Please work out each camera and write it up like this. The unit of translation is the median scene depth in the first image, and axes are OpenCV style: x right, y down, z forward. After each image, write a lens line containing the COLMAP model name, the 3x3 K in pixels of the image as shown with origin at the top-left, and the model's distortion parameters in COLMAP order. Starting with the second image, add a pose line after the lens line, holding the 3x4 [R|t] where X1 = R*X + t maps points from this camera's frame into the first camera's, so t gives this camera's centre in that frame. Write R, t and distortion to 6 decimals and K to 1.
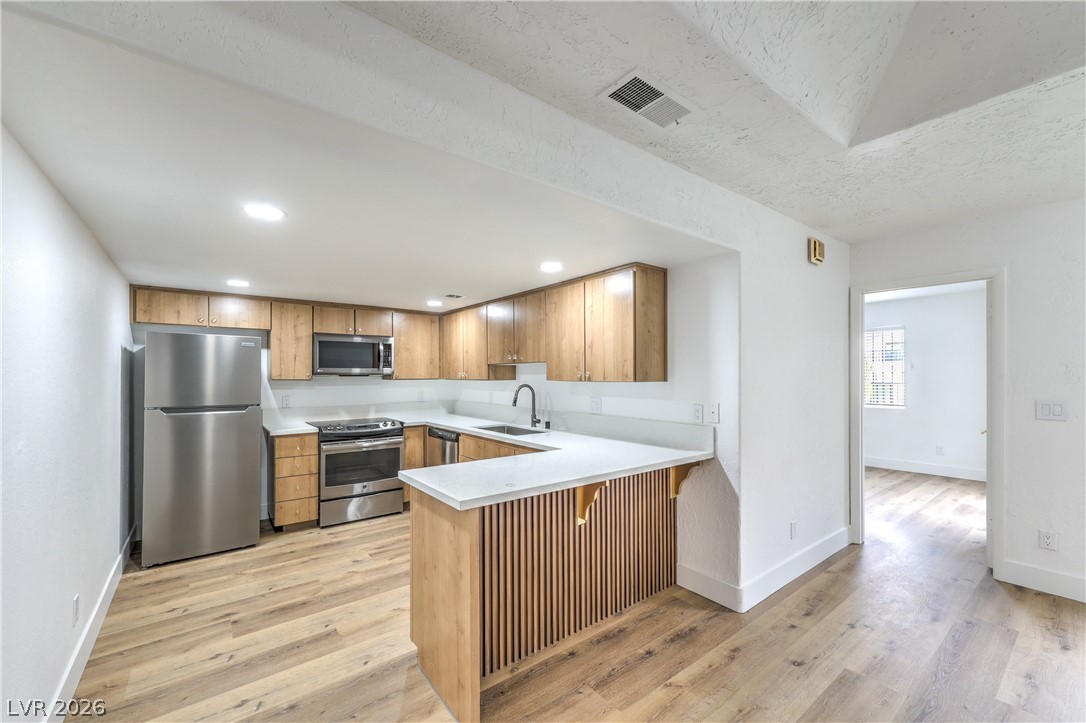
lens RADIAL K [[438.9, 0, 547.0], [0, 438.9, 370.5], [0, 0, 1]] dist [0.008263, -0.000026]
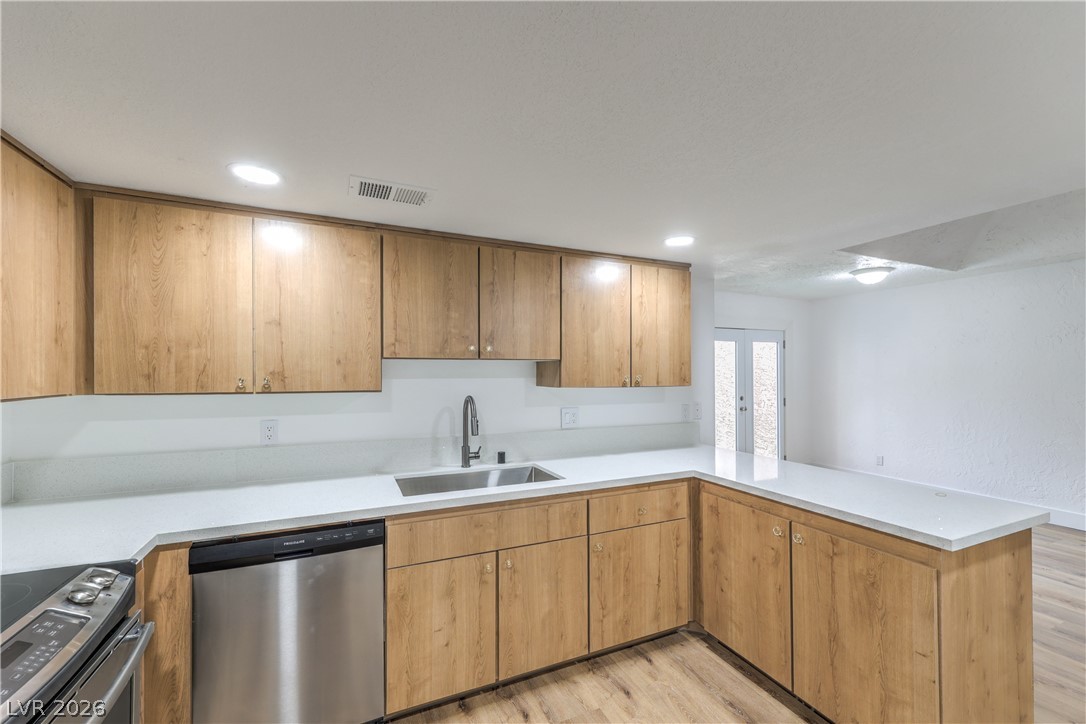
lens RADIAL K [[442.3, 0, 539.6], [0, 442.3, 367.9], [0, 0, 1]] dist [0.002915, -0.000048]
pose [[0.242150, 0.011544, 0.970170, -0.600159], [-0.011590, 0.999892, -0.009005, -0.001009], [-0.970170, -0.009063, 0.242257, 0.779172]]
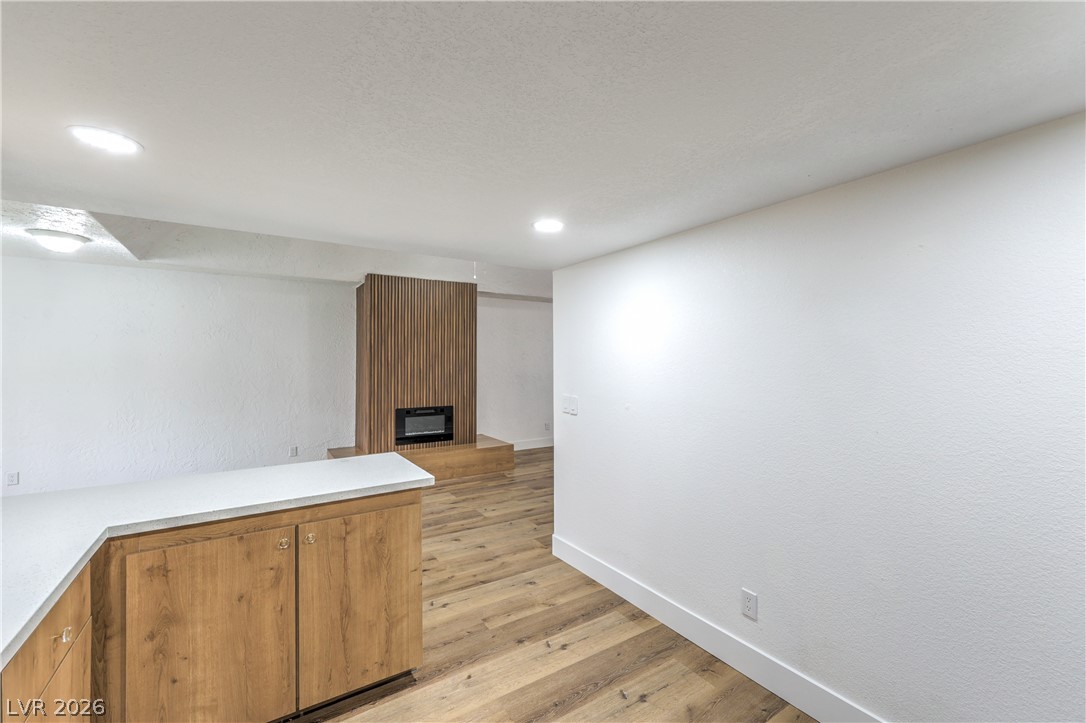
lens RADIAL K [[448.8, 0, 543.0], [0, 448.8, 361.5], [0, 0, 1]] dist [0.003035, 0.000442]
pose [[-0.996297, 0.005538, 0.085800, -0.352083], [0.004479, 0.999911, -0.012530, 0.002395], [-0.085862, -0.012100, -0.996234, 1.050476]]
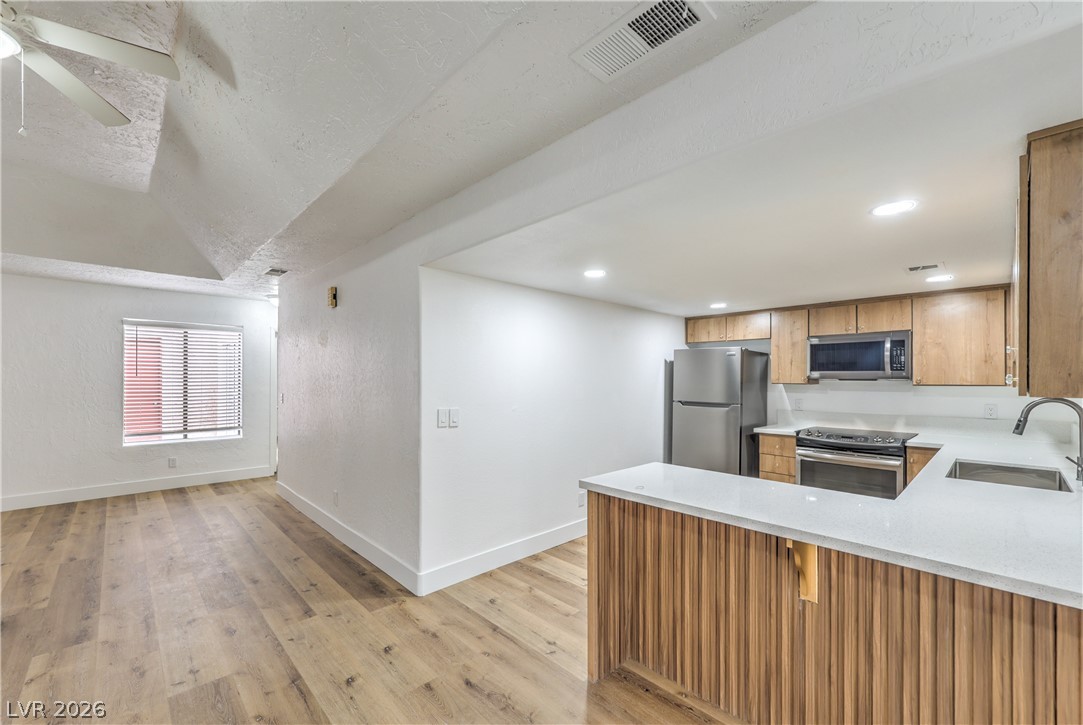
lens RADIAL K [[443.0, 0, 539.6], [0, 443.0, 379.2], [0, 0, 1]] dist [0.002234, 0.000085]
pose [[0.098262, 0.003169, -0.995156, 0.437868], [0.007656, 0.999963, 0.003941, 0.002069], [0.995131, -0.008007, 0.098234, 0.321696]]
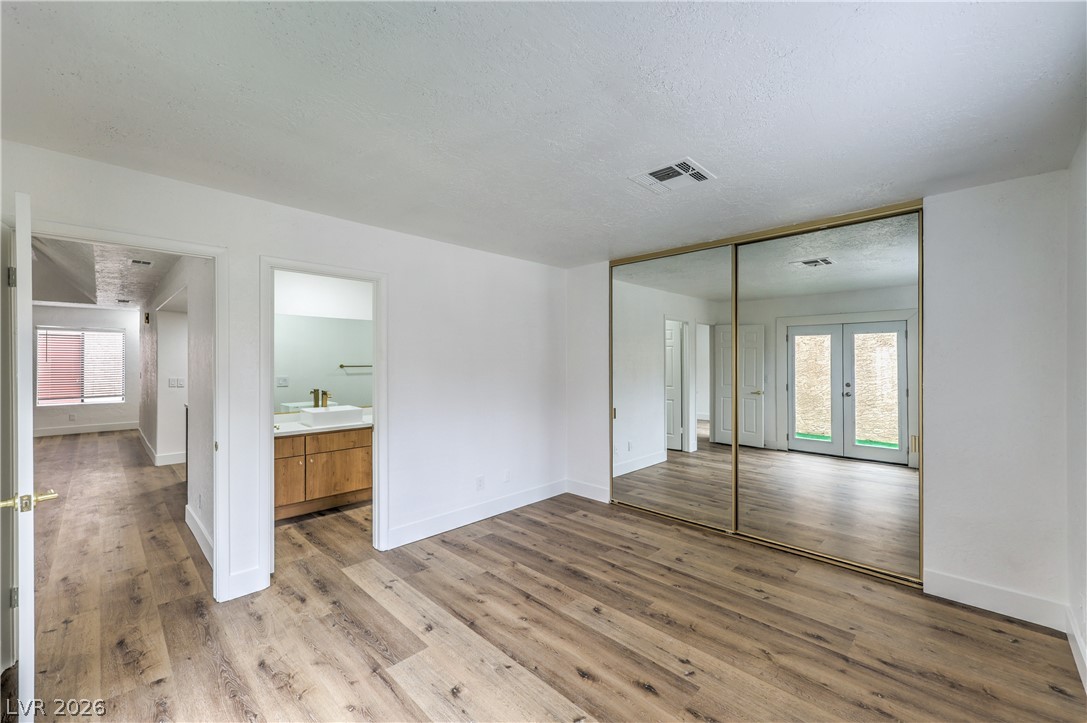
lens RADIAL K [[433.0, 0, 544.9], [0, 433.0, 358.2], [0, 0, 1]] dist [0.000590, 0.000092]
pose [[0.138285, -0.000689, -0.990392, 1.368880], [0.012010, 0.999927, 0.000982, -0.002896], [0.990320, -0.012030, 0.138284, 1.321306]]
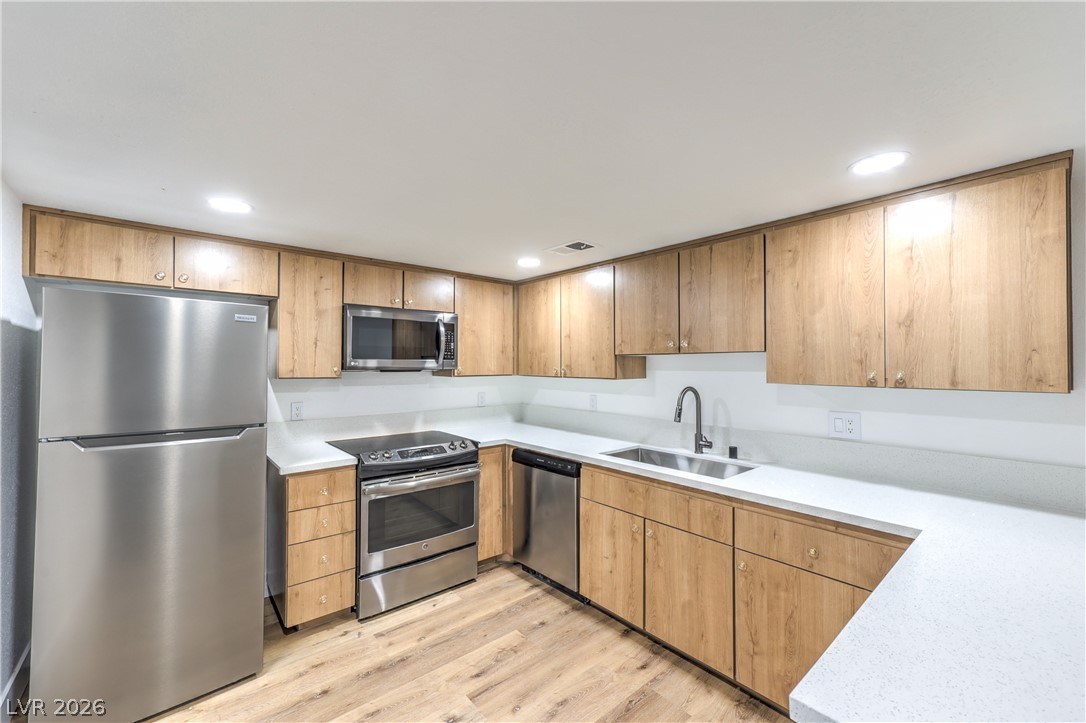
lens RADIAL K [[432.6, 0, 544.4], [0, 432.6, 358.2], [0, 0, 1]] dist [0.000590, 0.000092]
pose [[0.998814, 0.005160, 0.048421, -0.293129], [-0.004897, 0.999973, -0.005558, -0.005508], [-0.048448, 0.005315, 0.998812, 0.390310]]
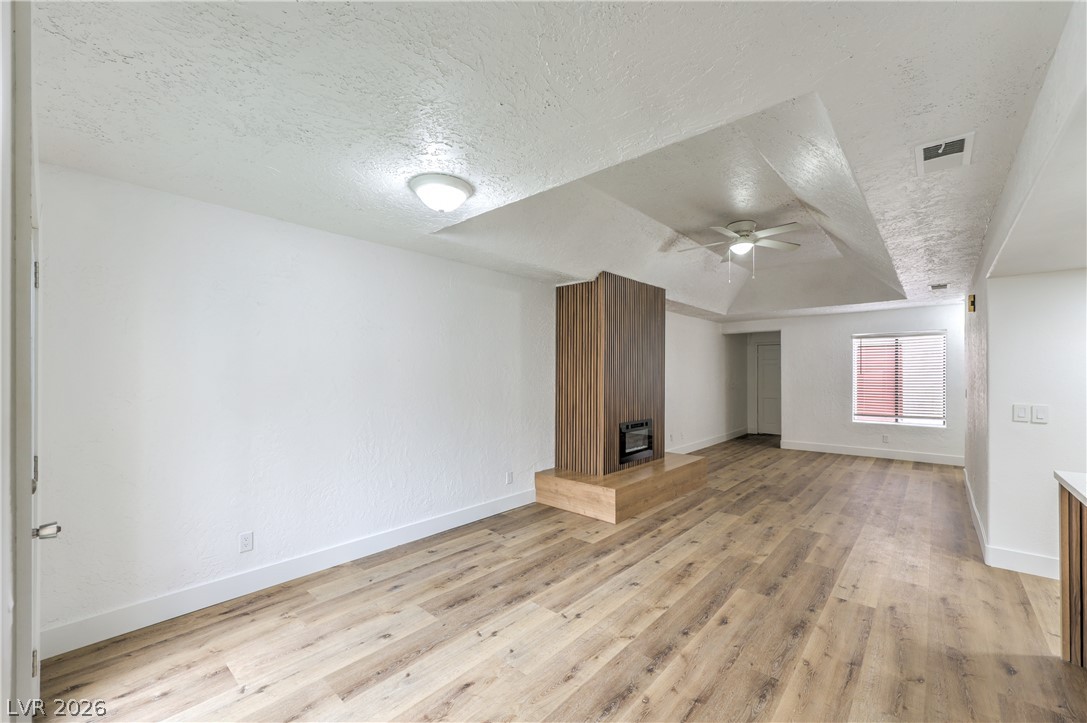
lens RADIAL K [[437.3, 0, 546.6], [0, 437.3, 373.5], [0, 0, 1]] dist [0.010164, -0.000021]
pose [[-0.983259, 0.002924, -0.182192, 0.665333], [0.005141, 0.999918, -0.011701, 0.002527], [0.182142, -0.012442, -0.983193, 0.865296]]
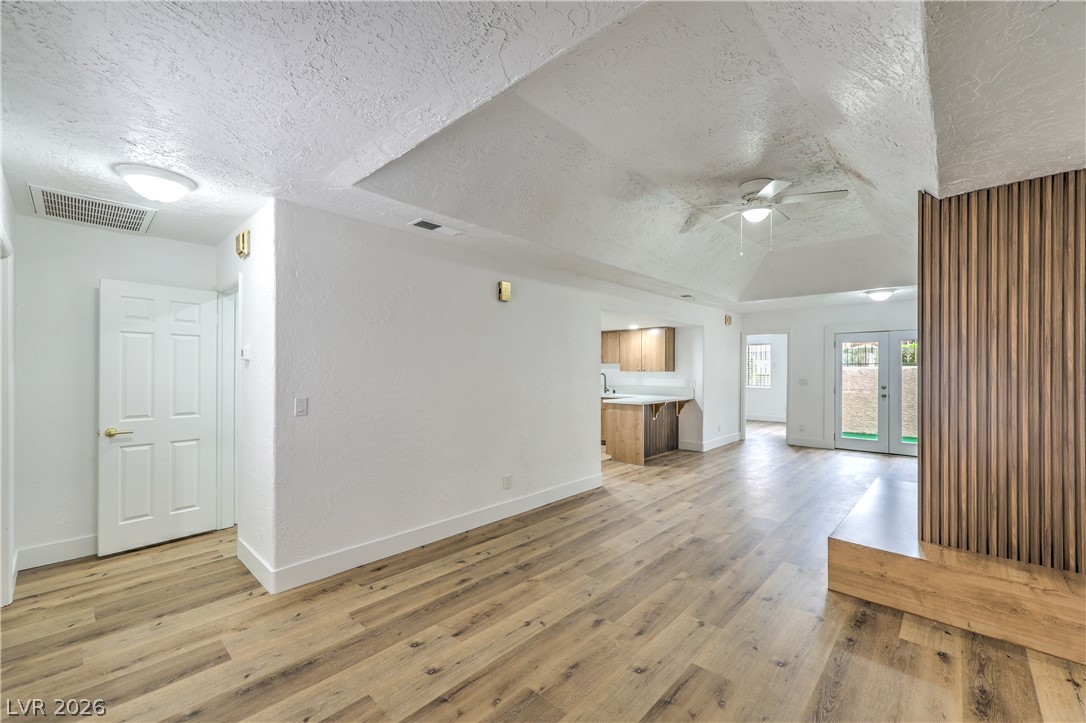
lens RADIAL K [[442.3, 0, 539.6], [0, 442.3, 367.4], [0, 0, 1]] dist [0.002915, -0.000048]
pose [[0.988443, 0.002347, 0.151575, -0.688958], [-0.003708, 0.999955, 0.008697, -0.014388], [-0.151548, -0.009159, 0.988408, -1.102116]]
